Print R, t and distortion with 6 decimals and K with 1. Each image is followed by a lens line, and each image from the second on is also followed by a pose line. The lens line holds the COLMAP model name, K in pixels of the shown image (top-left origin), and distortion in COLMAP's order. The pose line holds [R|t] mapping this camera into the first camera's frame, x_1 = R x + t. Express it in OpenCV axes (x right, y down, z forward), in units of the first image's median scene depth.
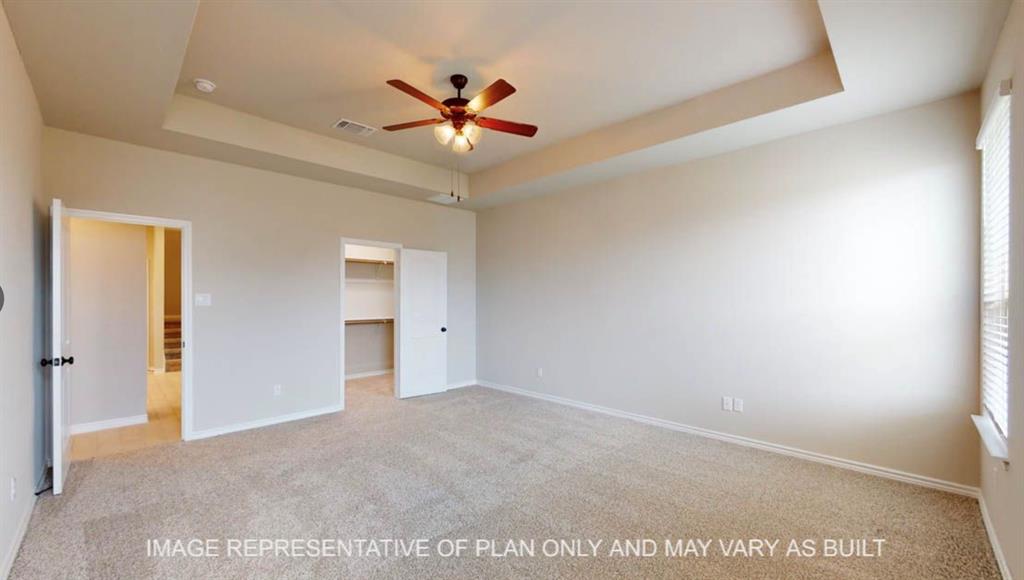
lens RADIAL K [[406.4, 0, 513.9], [0, 406.4, 297.1], [0, 0, 1]] dist [0.001459, 0.000139]
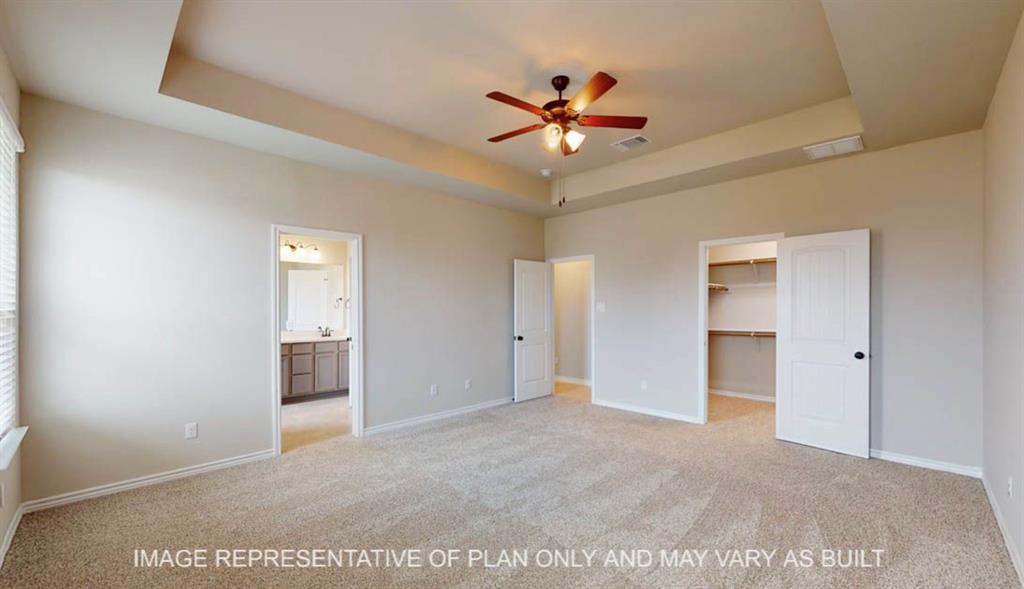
lens RADIAL K [[403.5, 0, 514.9], [0, 403.5, 305.3], [0, 0, 1]] dist [-0.001312, -0.000003]
pose [[-0.000749, -0.008860, -0.999960, 0.648184], [0.007488, 0.999933, -0.008866, 0.008032], [0.999972, -0.007494, -0.000682, 0.705390]]
